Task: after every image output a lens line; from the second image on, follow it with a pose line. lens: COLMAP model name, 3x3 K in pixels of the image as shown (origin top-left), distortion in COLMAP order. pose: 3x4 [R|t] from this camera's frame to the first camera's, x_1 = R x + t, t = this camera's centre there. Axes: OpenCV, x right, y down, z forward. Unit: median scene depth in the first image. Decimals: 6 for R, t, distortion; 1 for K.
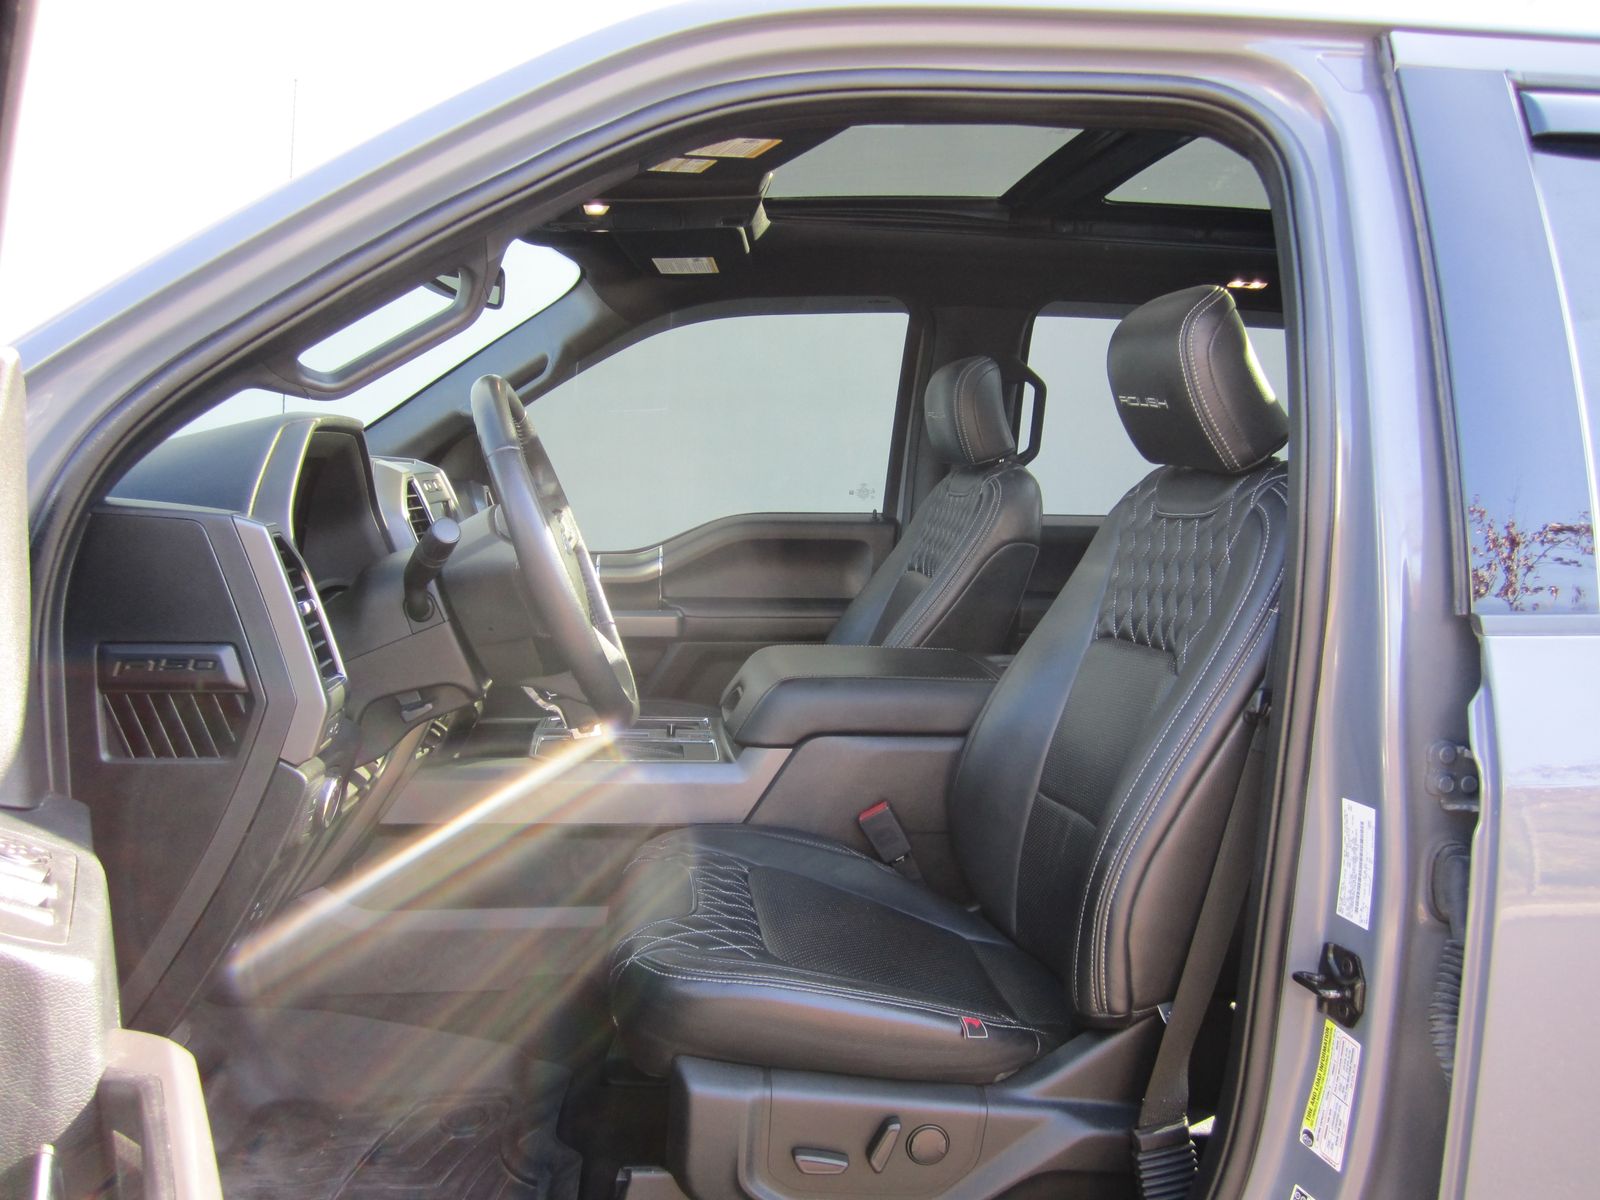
lens RADIAL K [[1336.7, 0, 800.0], [0, 1336.7, 600.0], [0, 0, 1]] dist [-0.049983, 0.007461]
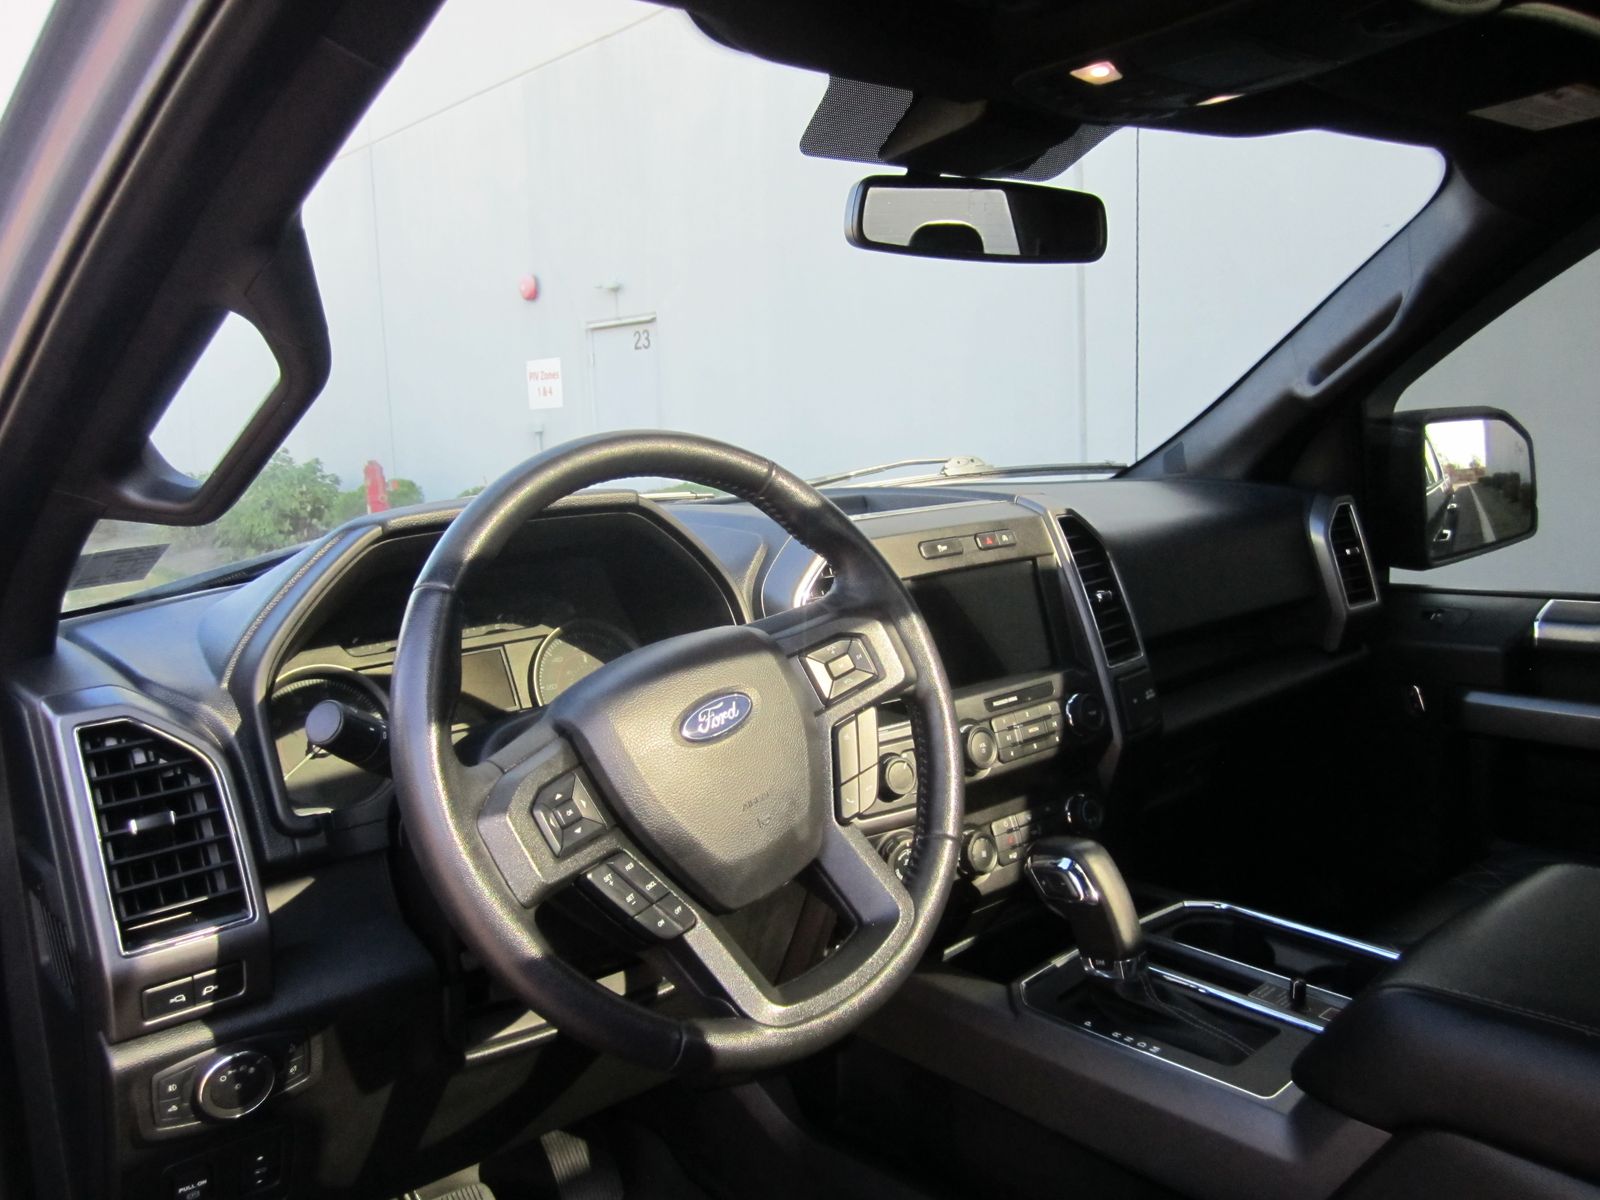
lens RADIAL K [[1319.9, 0, 800.0], [0, 1319.9, 600.0], [0, 0, 1]] dist [-0.054426, 0.008875]
pose [[0.551099, 0.068009, -0.831664, 0.334277], [-0.017378, 0.997392, 0.070046, -0.144818], [0.834259, -0.024150, 0.550844, 0.783077]]
